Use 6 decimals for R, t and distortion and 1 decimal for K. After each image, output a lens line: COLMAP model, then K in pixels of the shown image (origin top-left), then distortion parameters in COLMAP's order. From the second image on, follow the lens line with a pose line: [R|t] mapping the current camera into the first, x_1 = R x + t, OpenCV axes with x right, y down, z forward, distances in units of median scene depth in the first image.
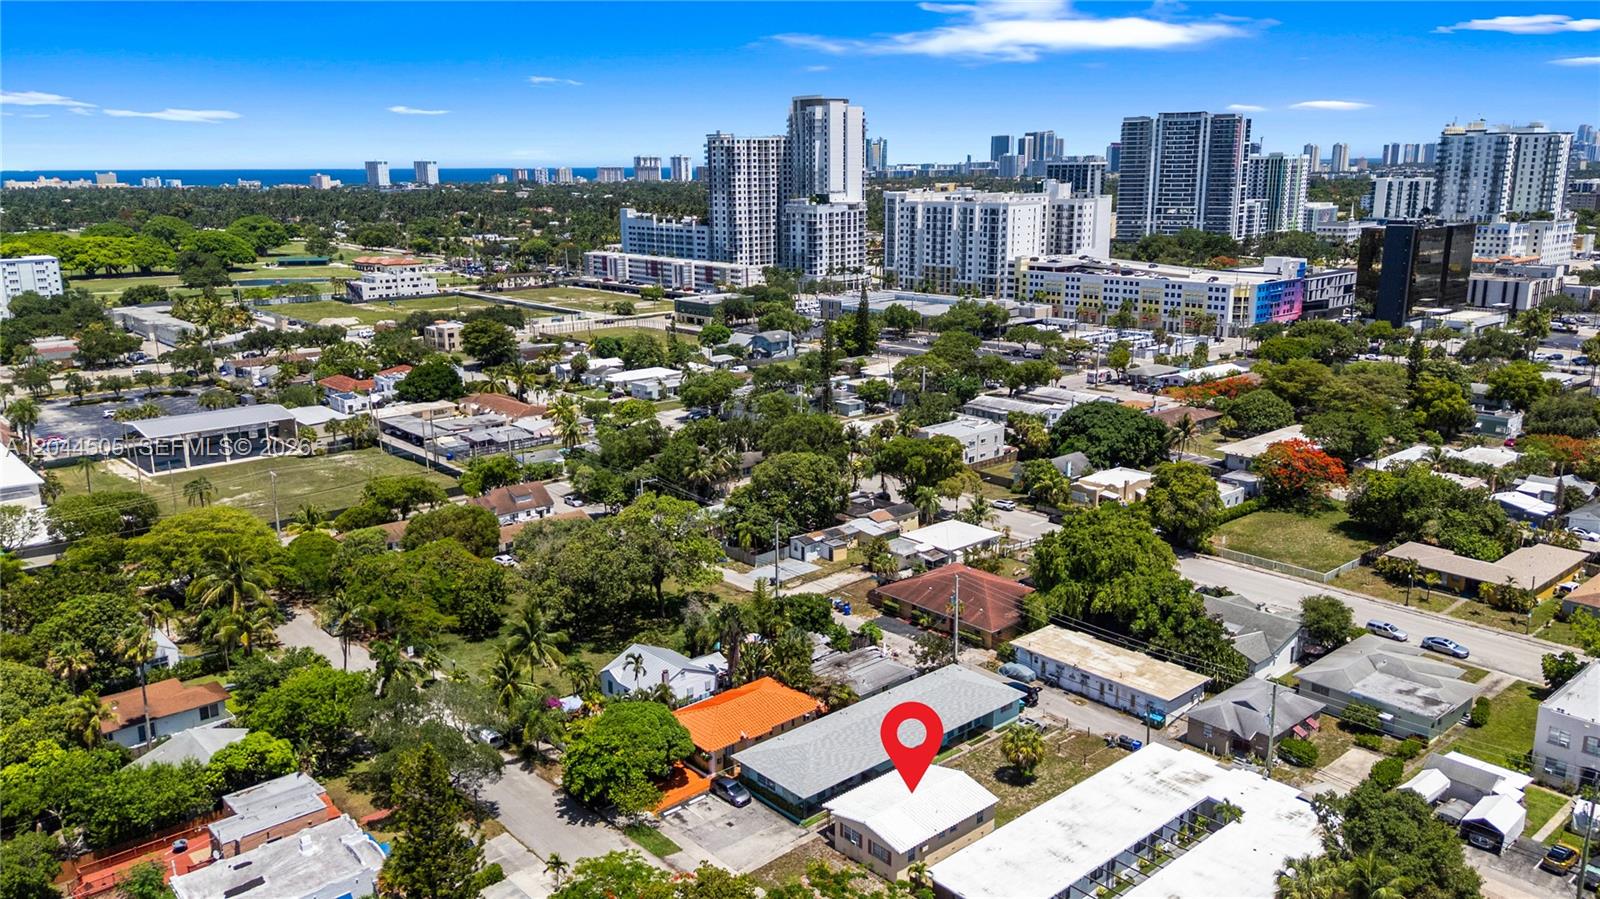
lens RADIAL K [[1177.1, 0, 797.9], [0, 1177.1, 457.1], [0, 0, 1]] dist [0.060341, -0.048519]
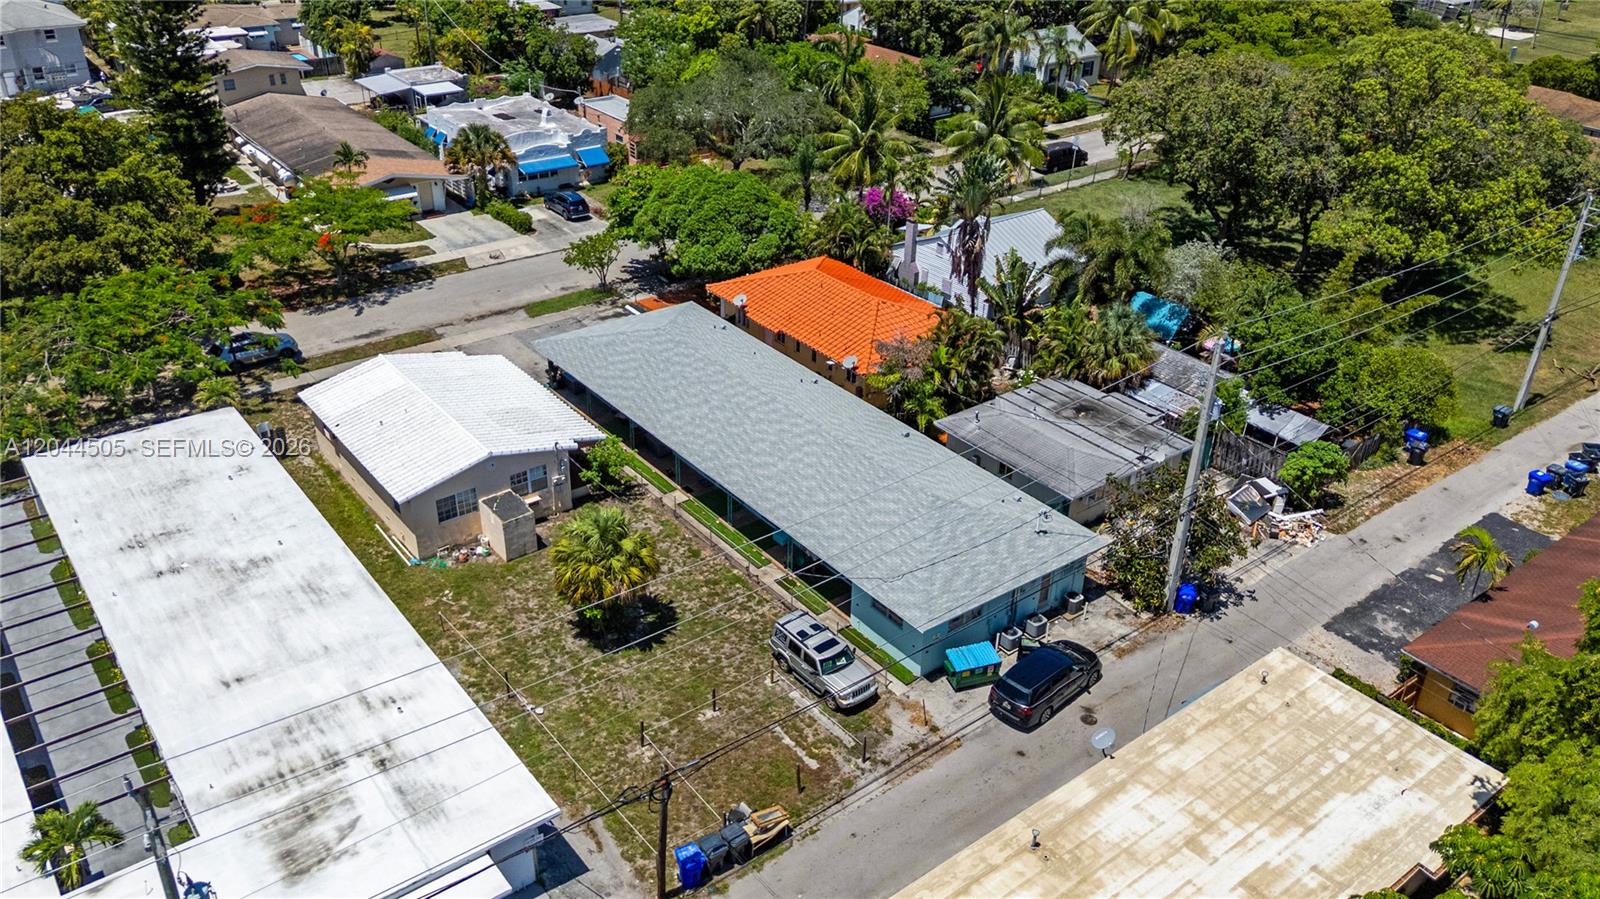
lens RADIAL K [[1247.7, 0, 795.9], [0, 1247.7, 447.4], [0, 0, 1]] dist [0.089601, -0.135087]
pose [[-0.061669, 0.493250, -0.867699, 0.493095], [-0.259140, 0.831628, 0.491163, -0.017418], [0.963869, 0.255145, 0.076536, 0.925434]]
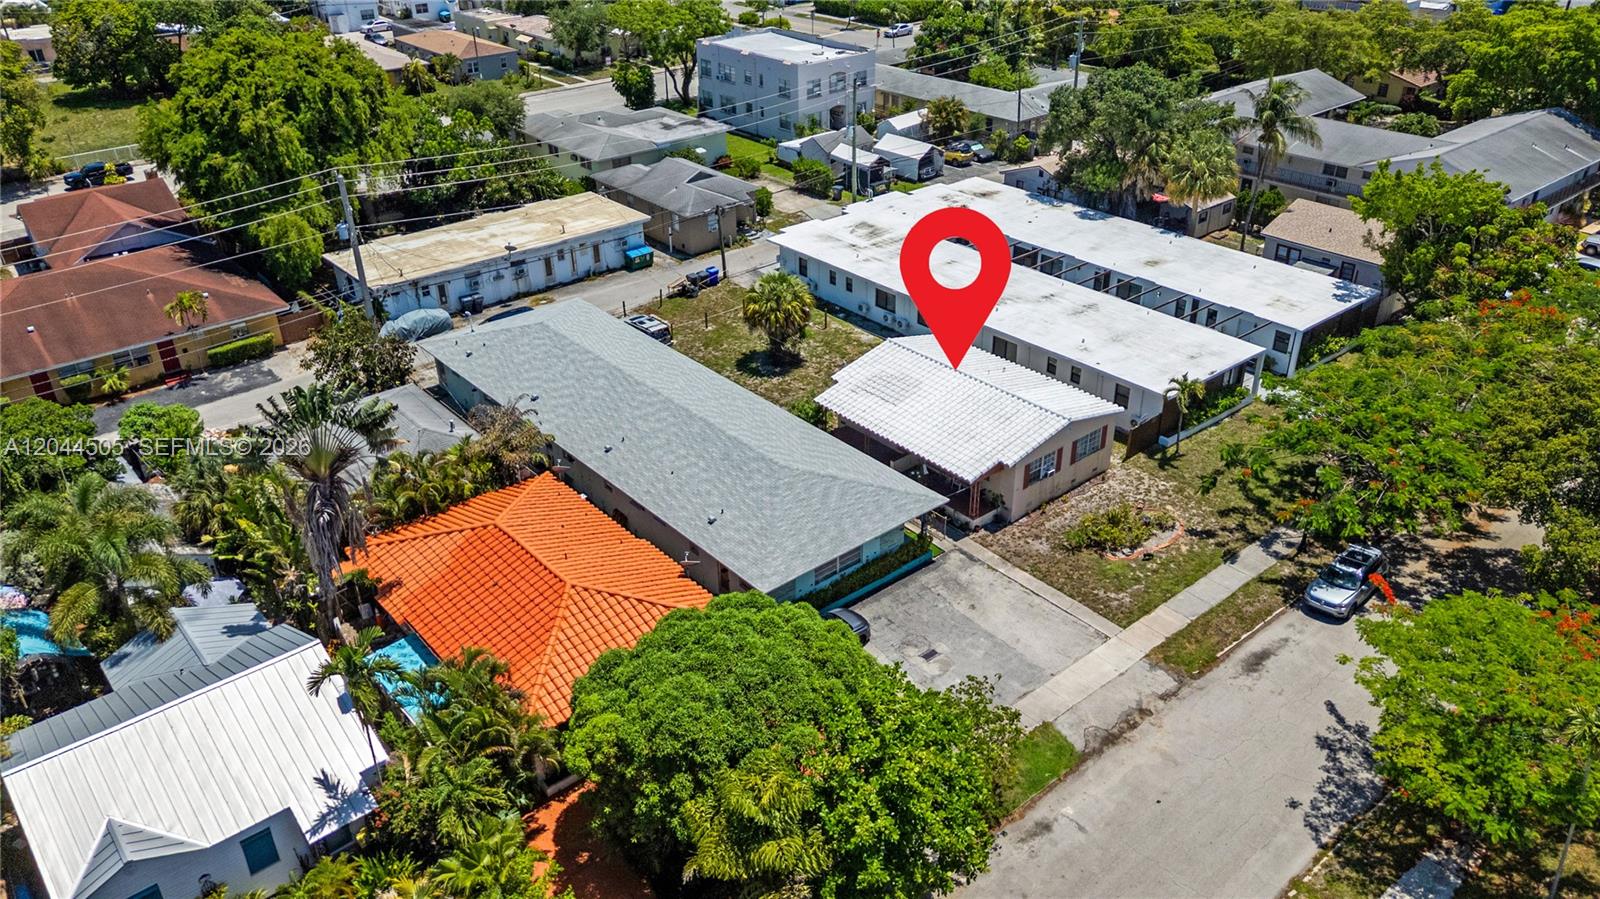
lens RADIAL K [[1177.1, 0, 797.9], [0, 1177.1, 457.1], [0, 0, 1]] dist [0.060341, -0.048519]
pose [[0.018880, -0.487117, 0.873132, -0.356289], [0.254451, 0.846875, 0.466966, 0.022355], [-0.966901, 0.213353, 0.139937, 0.833522]]
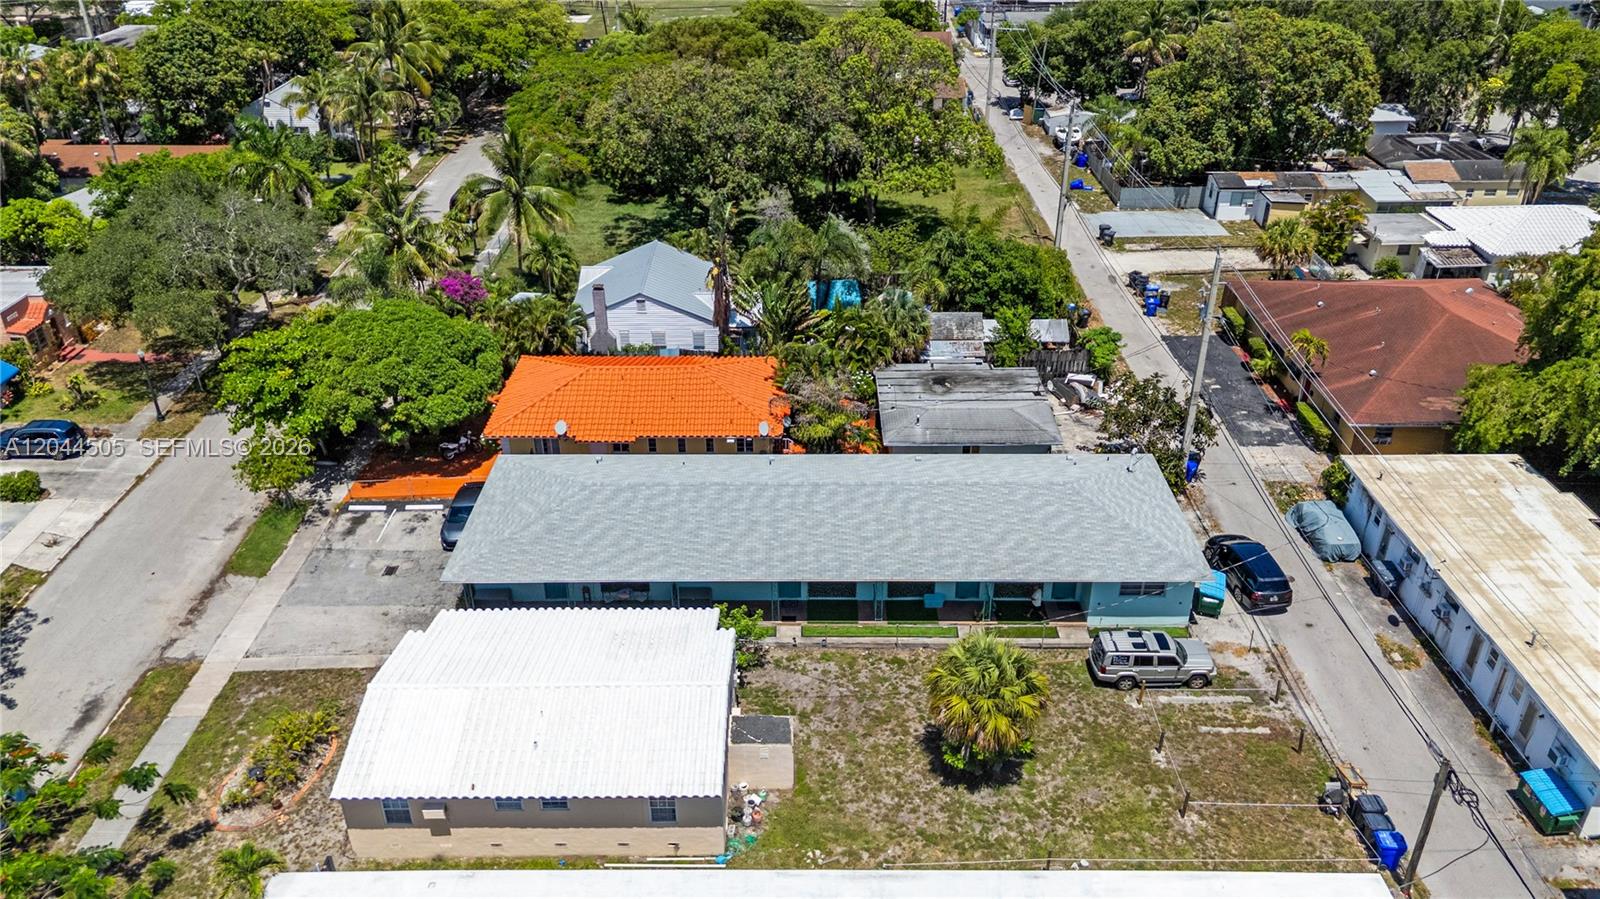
lens RADIAL K [[1177.1, 0, 797.9], [0, 1177.1, 457.1], [0, 0, 1]] dist [0.060341, -0.048519]
pose [[0.751676, 0.331850, -0.569964, 0.299322], [-0.161285, 0.930445, 0.329028, 0.058600], [0.639508, -0.155396, 0.752915, 0.631306]]
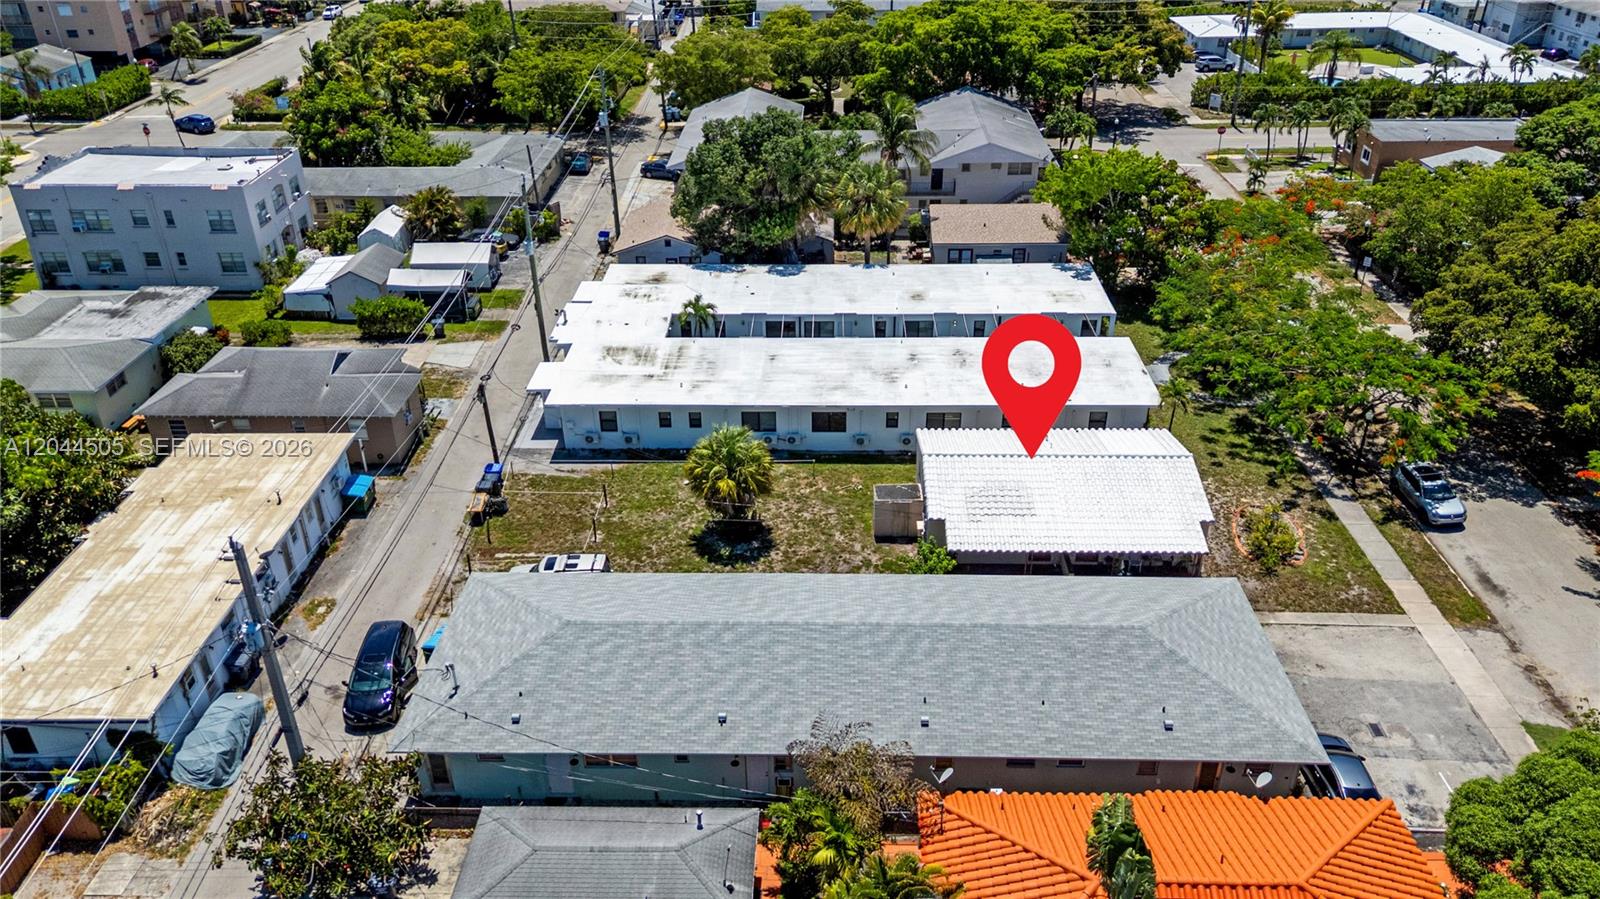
lens RADIAL K [[1177.1, 0, 797.9], [0, 1177.1, 457.1], [0, 0, 1]] dist [0.060341, -0.048519]
pose [[-0.736375, -0.316371, 0.598048, -0.113209], [0.181904, 0.758811, 0.625394, -0.057319], [-0.651662, 0.569312, -0.501220, 1.110899]]
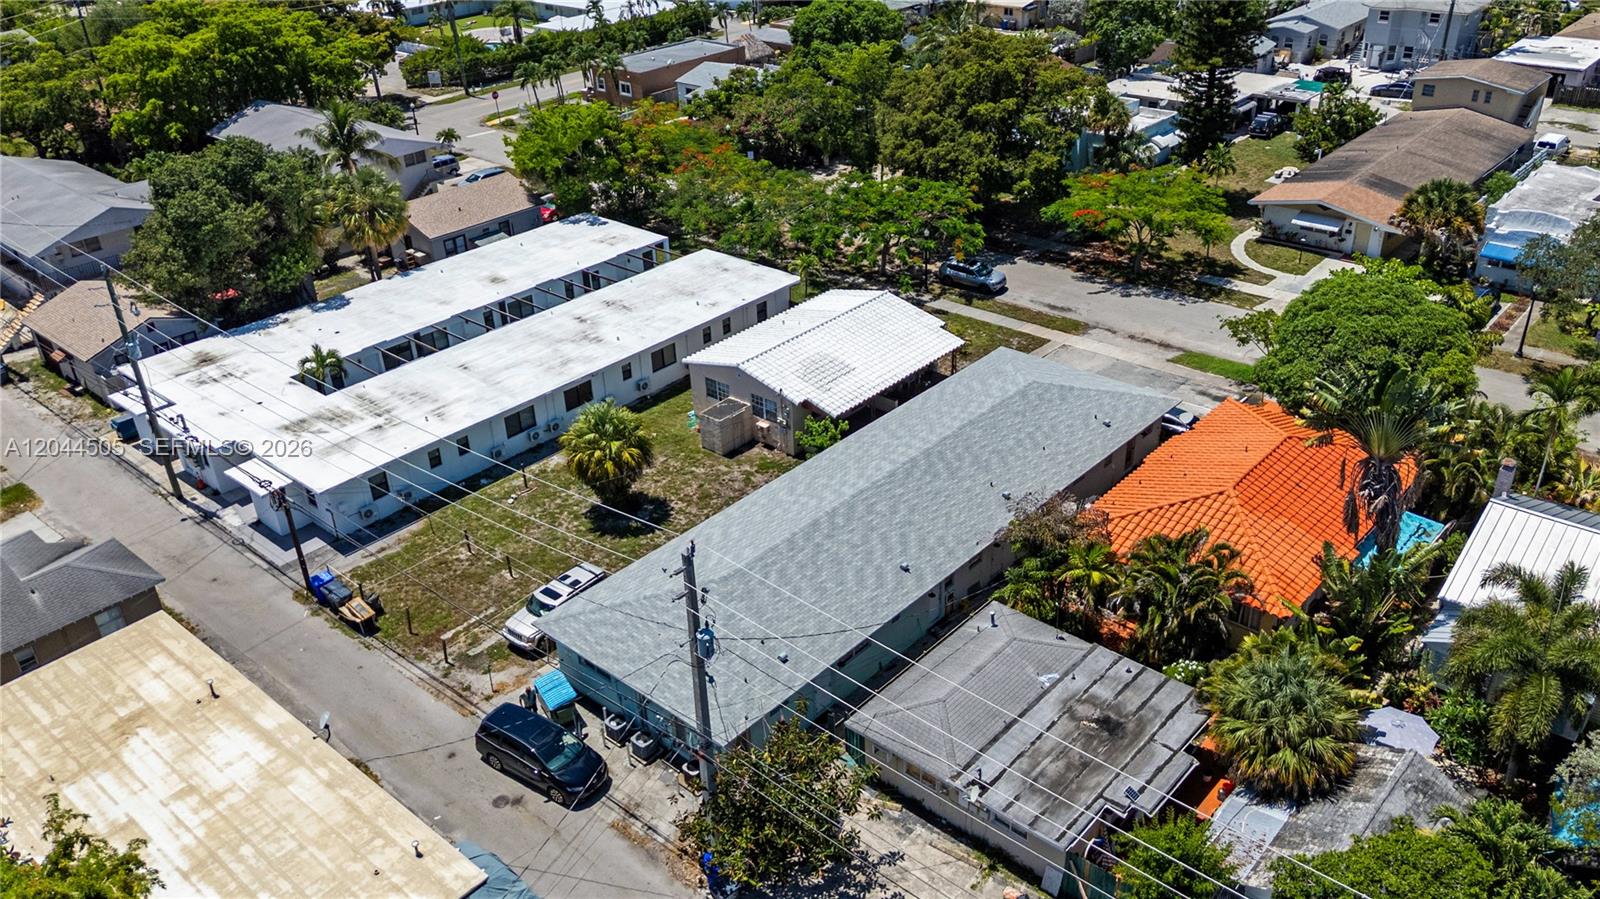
lens RADIAL K [[1247.7, 0, 795.9], [0, 1247.7, 447.4], [0, 0, 1]] dist [0.089601, -0.135087]
pose [[-0.991522, 0.102398, -0.079996, 0.138963], [0.020458, 0.730973, 0.682099, -0.097868], [0.128320, 0.674680, -0.726871, 1.257893]]
